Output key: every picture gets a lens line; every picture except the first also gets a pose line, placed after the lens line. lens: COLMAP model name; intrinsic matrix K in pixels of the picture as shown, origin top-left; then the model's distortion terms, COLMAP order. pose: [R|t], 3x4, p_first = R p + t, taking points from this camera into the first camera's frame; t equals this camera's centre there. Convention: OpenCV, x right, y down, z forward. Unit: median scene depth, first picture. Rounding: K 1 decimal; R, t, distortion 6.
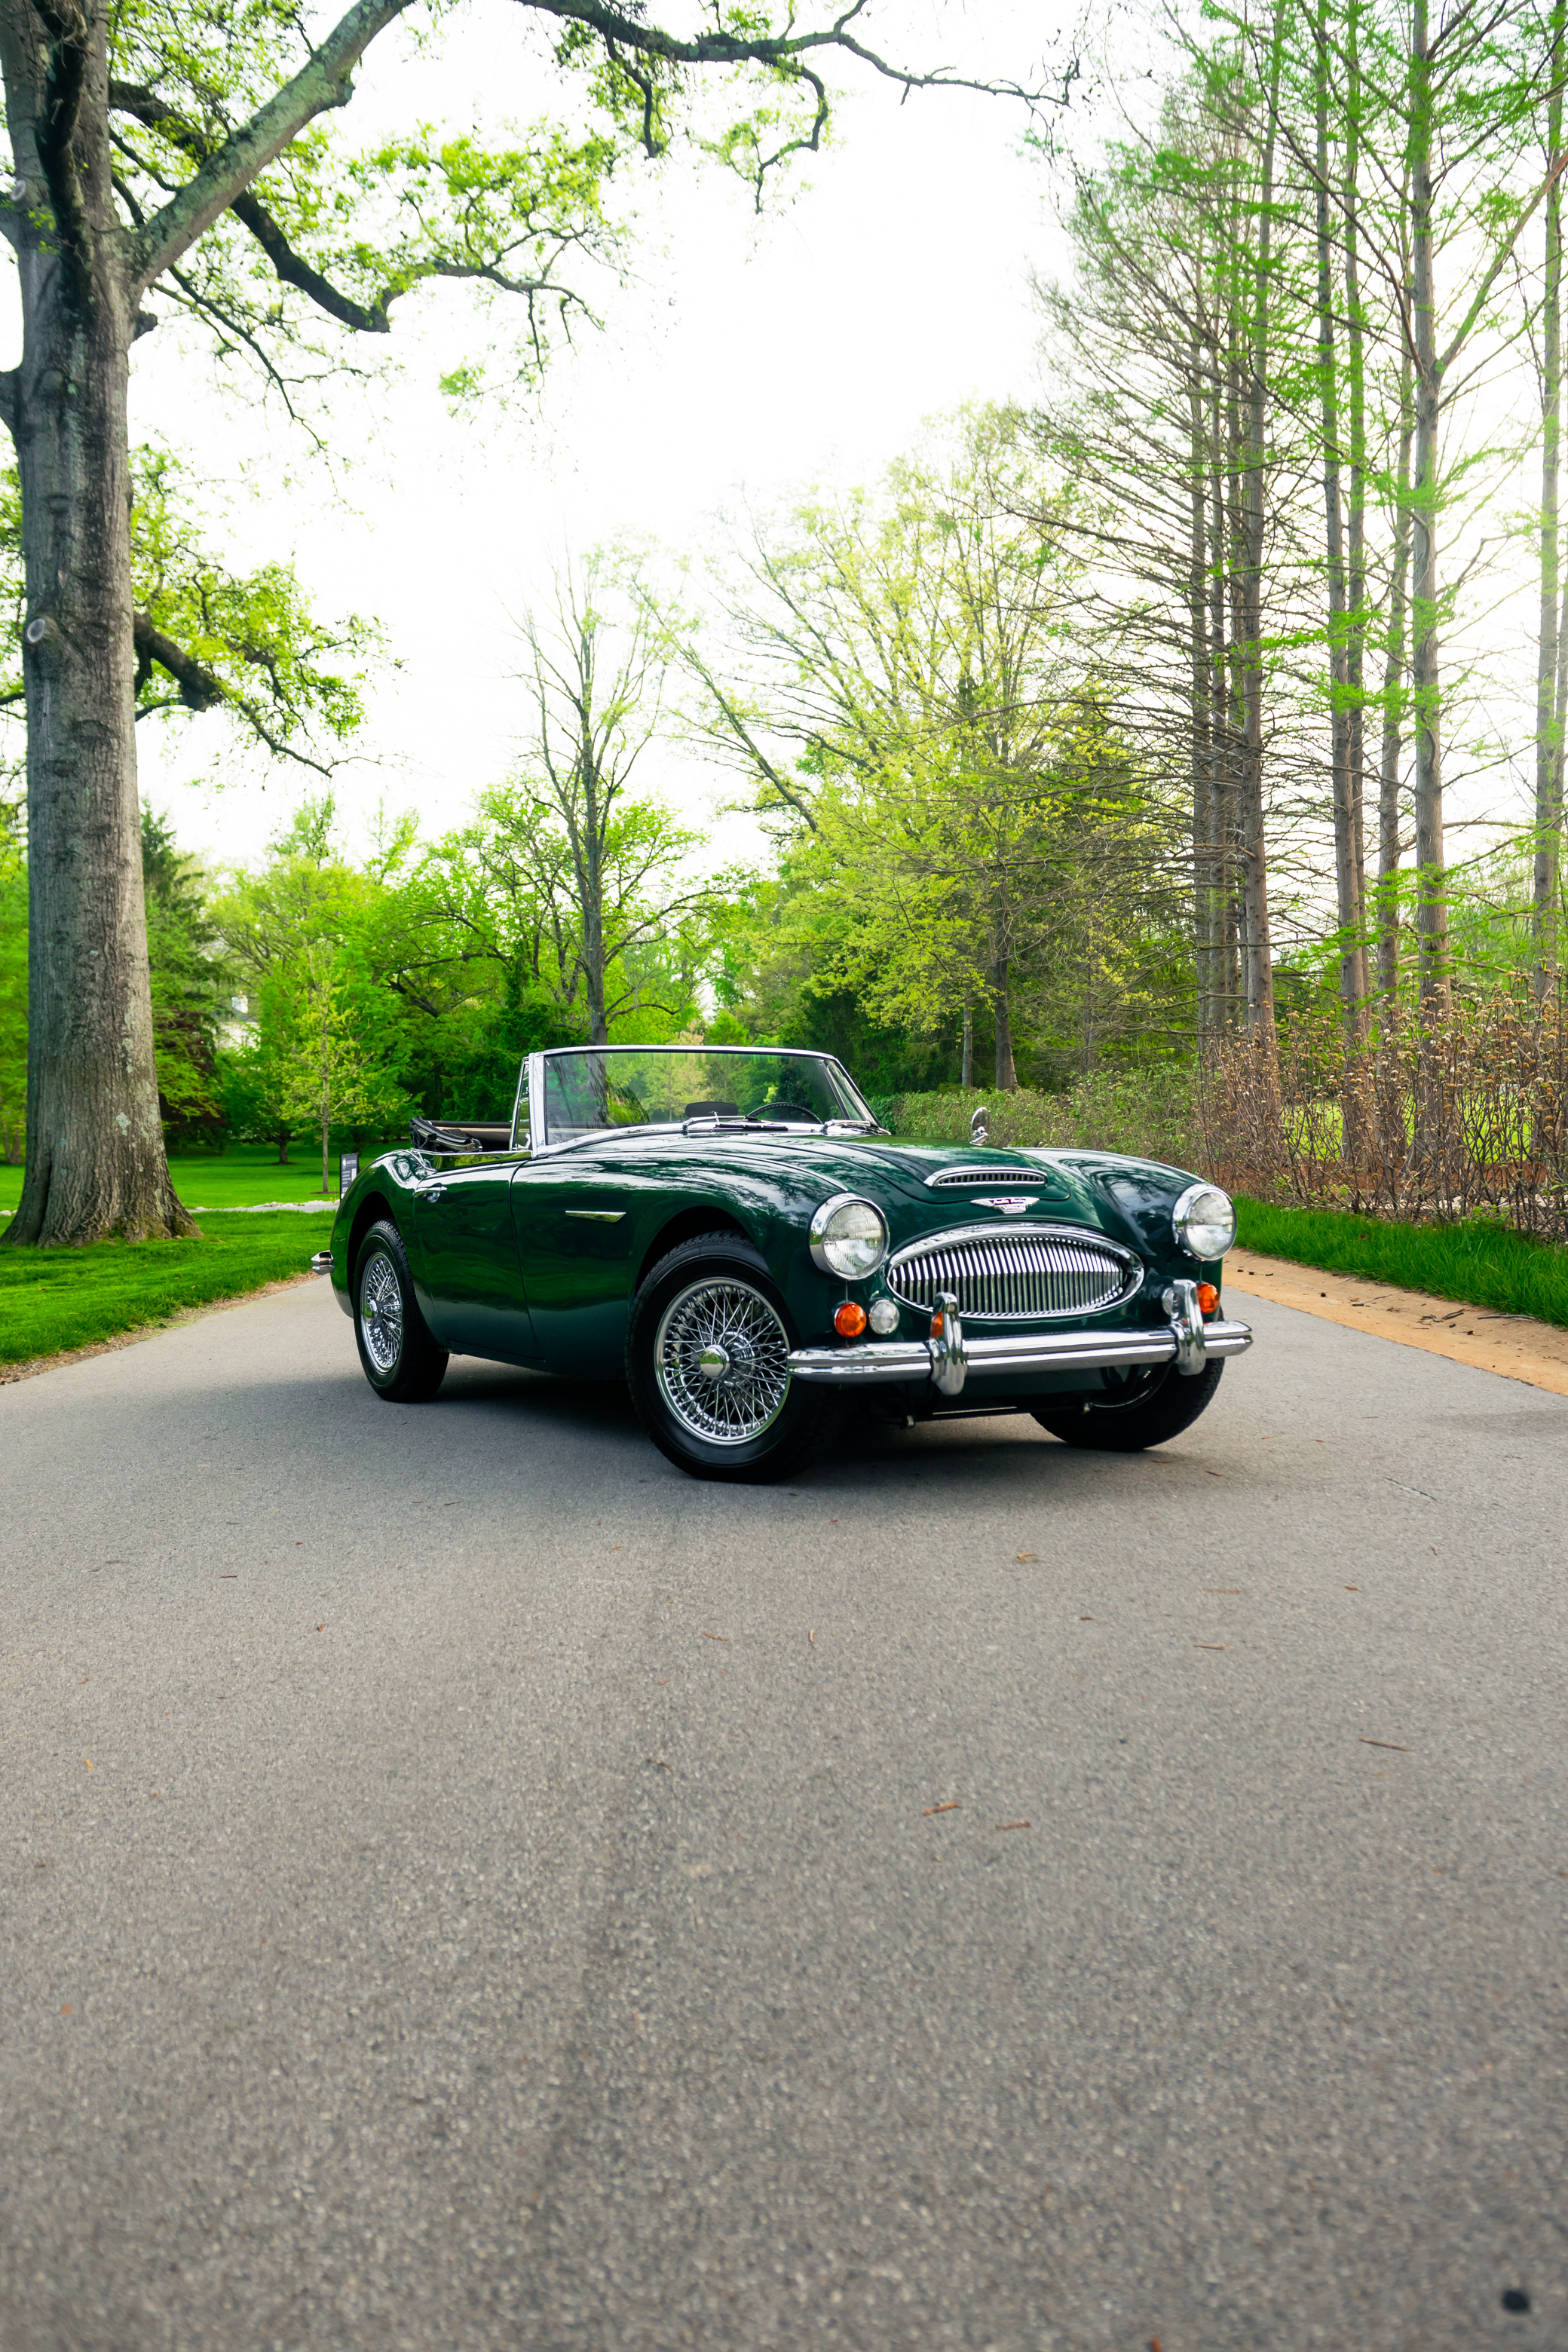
lens RADIAL K [[2089.9, 0, 786.6], [0, 2089.9, 1172.4], [0, 0, 1]] dist [-0.035296, 0.053730]
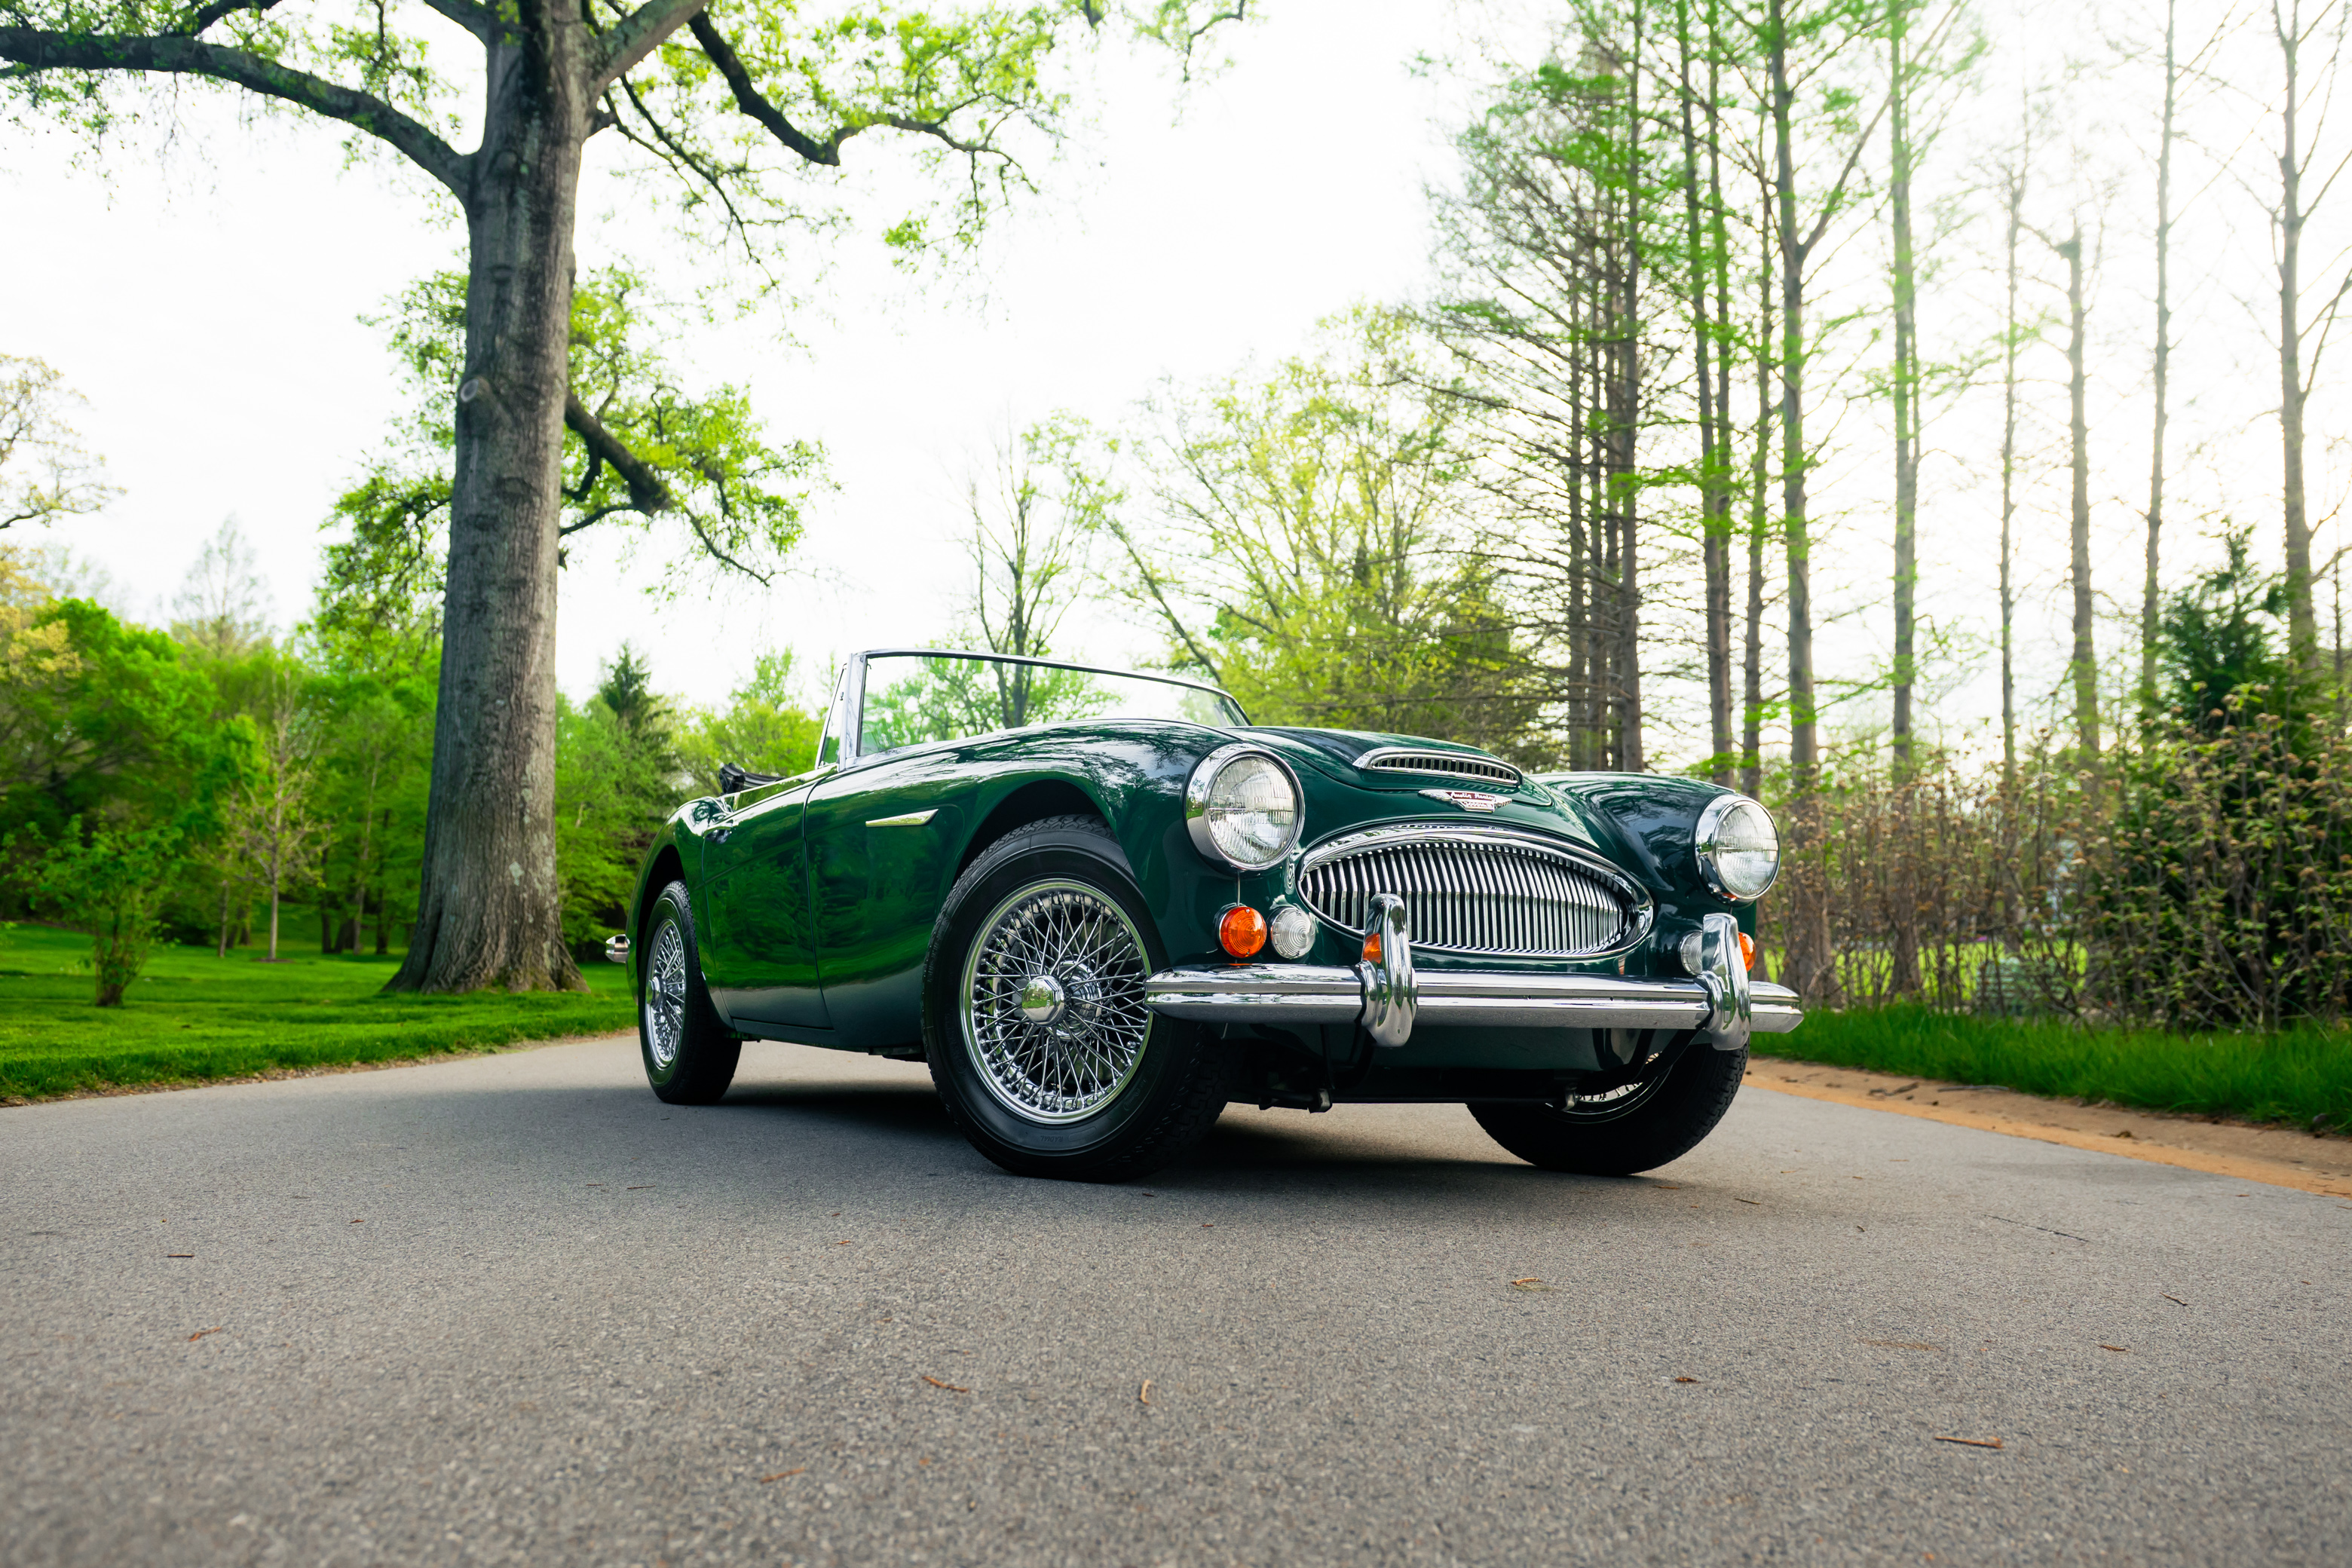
lens RADIAL K [[1868.8, 0, 1175.1], [0, 1868.8, 789.4], [0, 0, 1]] dist [-0.075333, 0.055862]
pose [[0.999311, 0.035893, -0.009497, 0.003768], [-0.036752, 0.992594, -0.115789, 0.028043], [0.005271, 0.116058, 0.993228, 0.117548]]
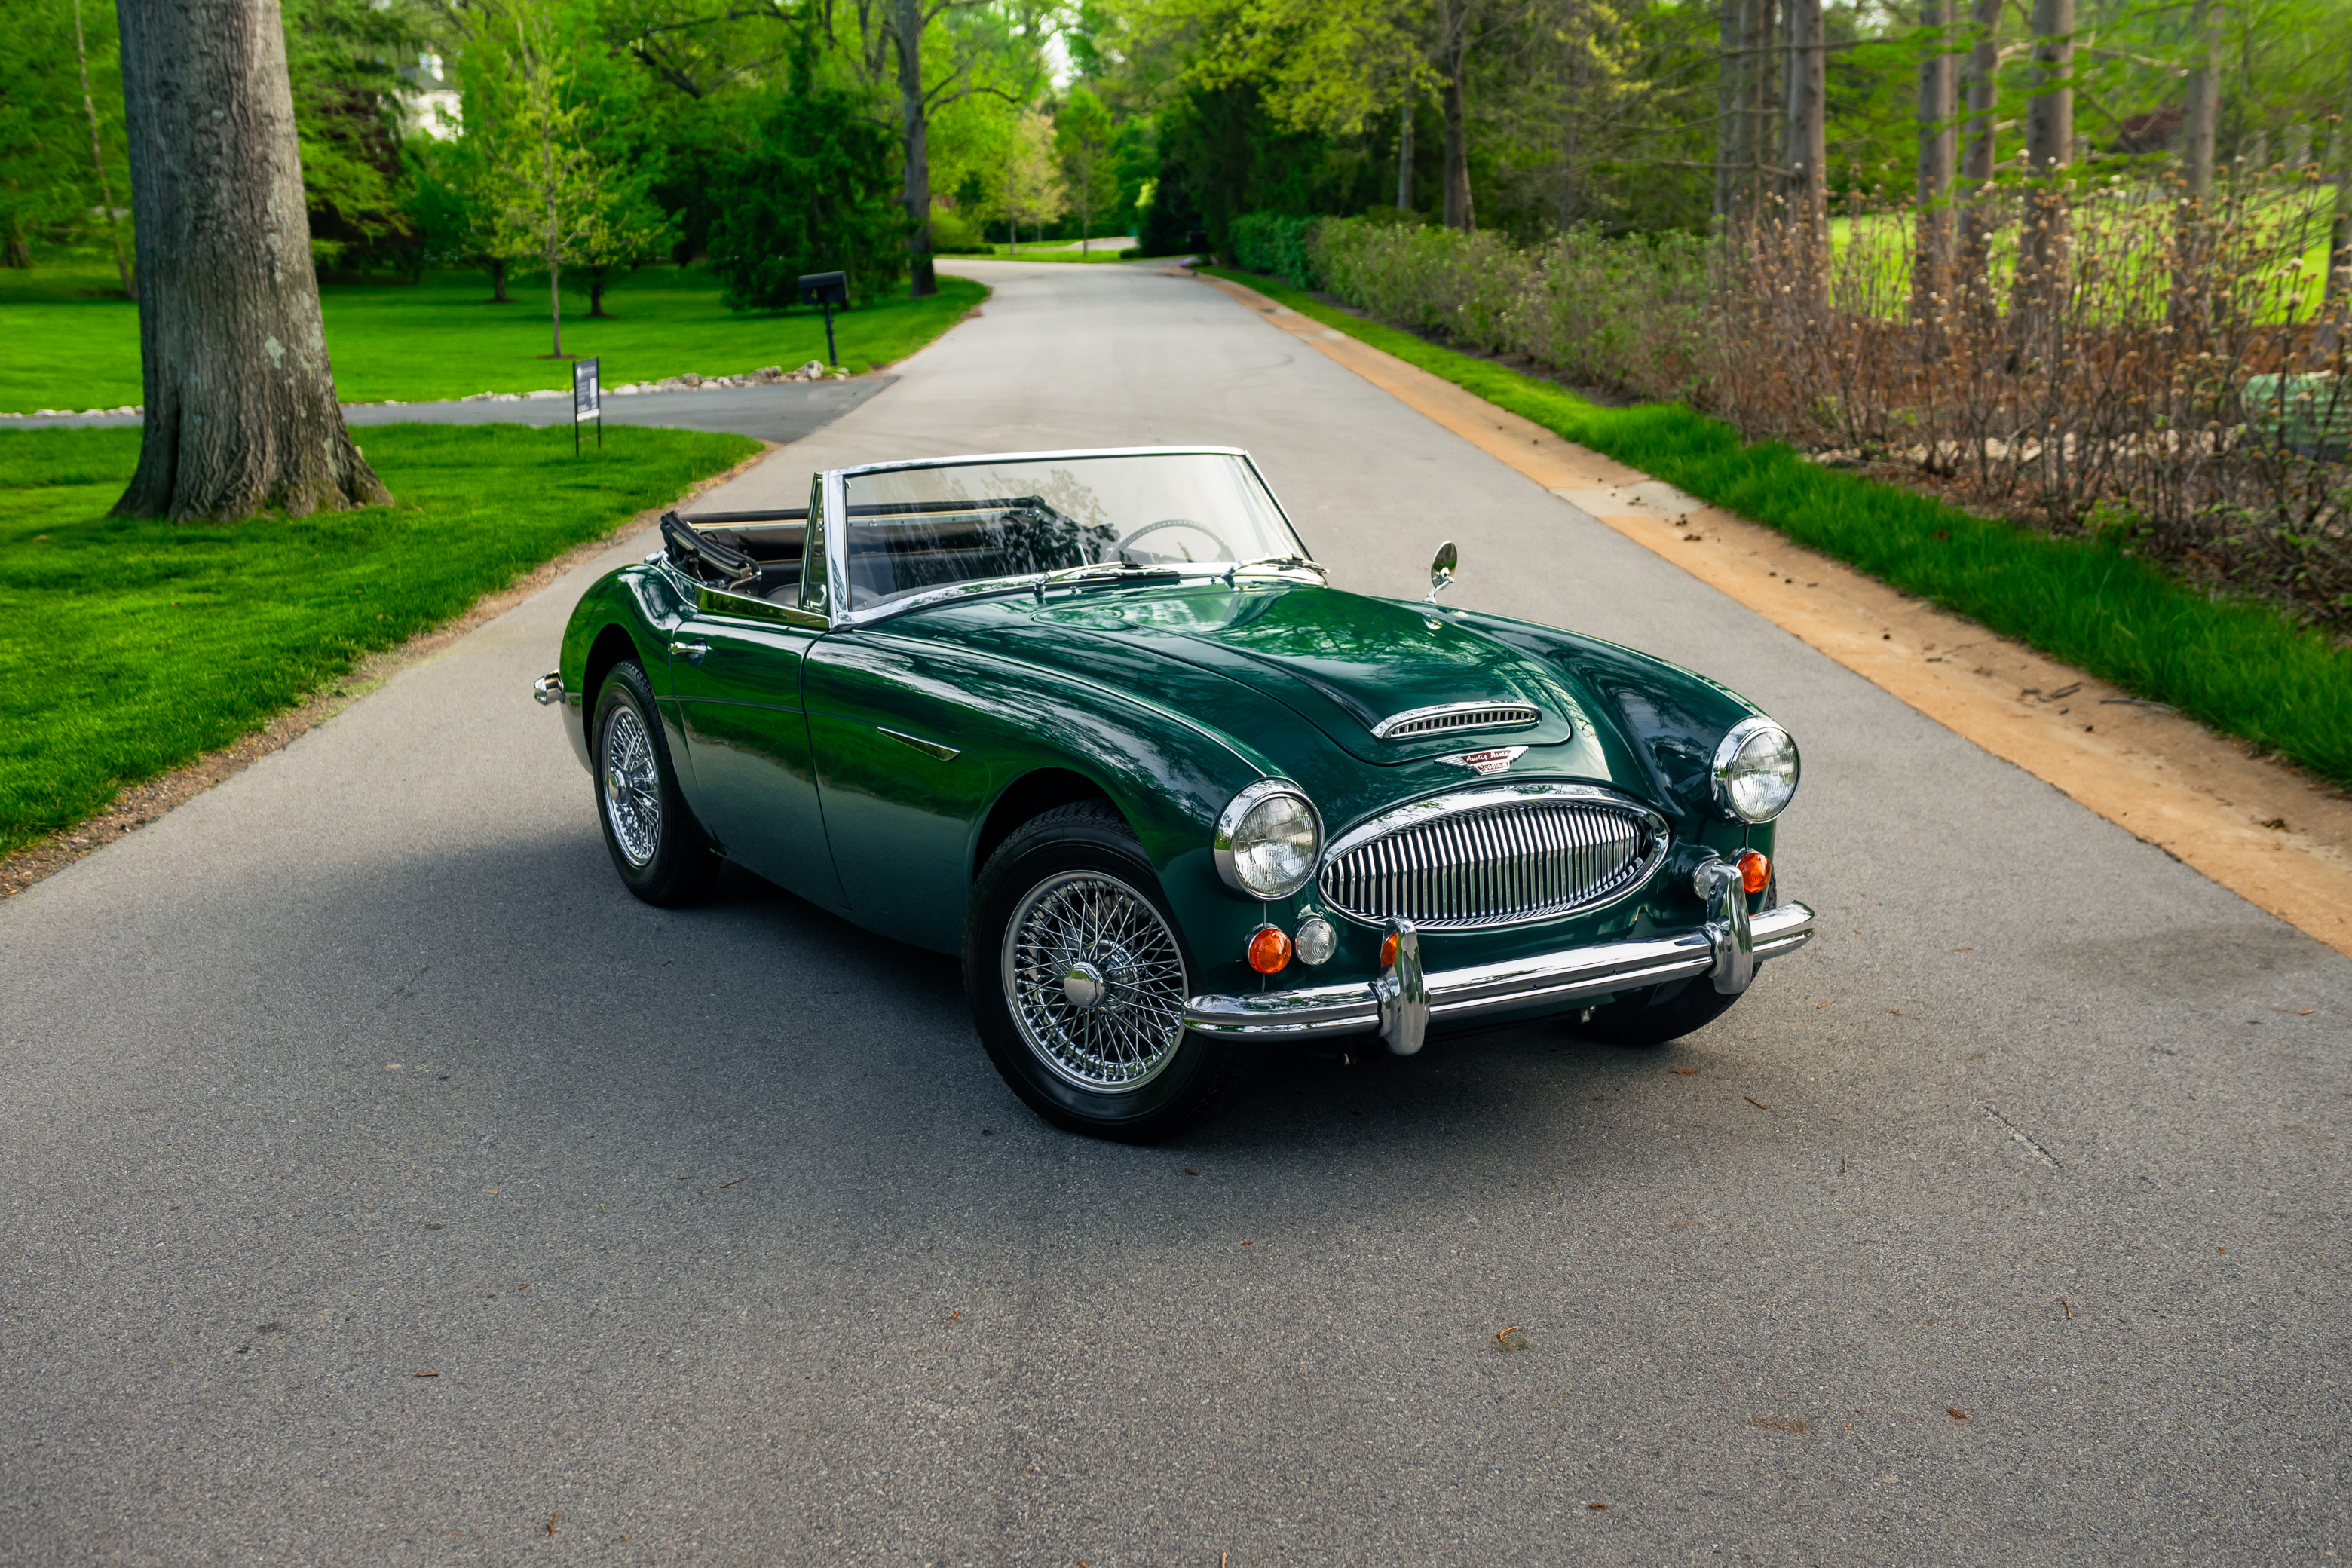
lens RADIAL K [[2686.4, 0, 1164.9], [0, 2686.4, 785.5], [0, 0, 1]] dist [0.058589, 0.000000]
pose [[1.000000, 0.000236, 0.000326, -0.001929], [-0.000291, 0.983638, 0.180156, -0.045798], [-0.000278, -0.180156, 0.983638, 0.024746]]
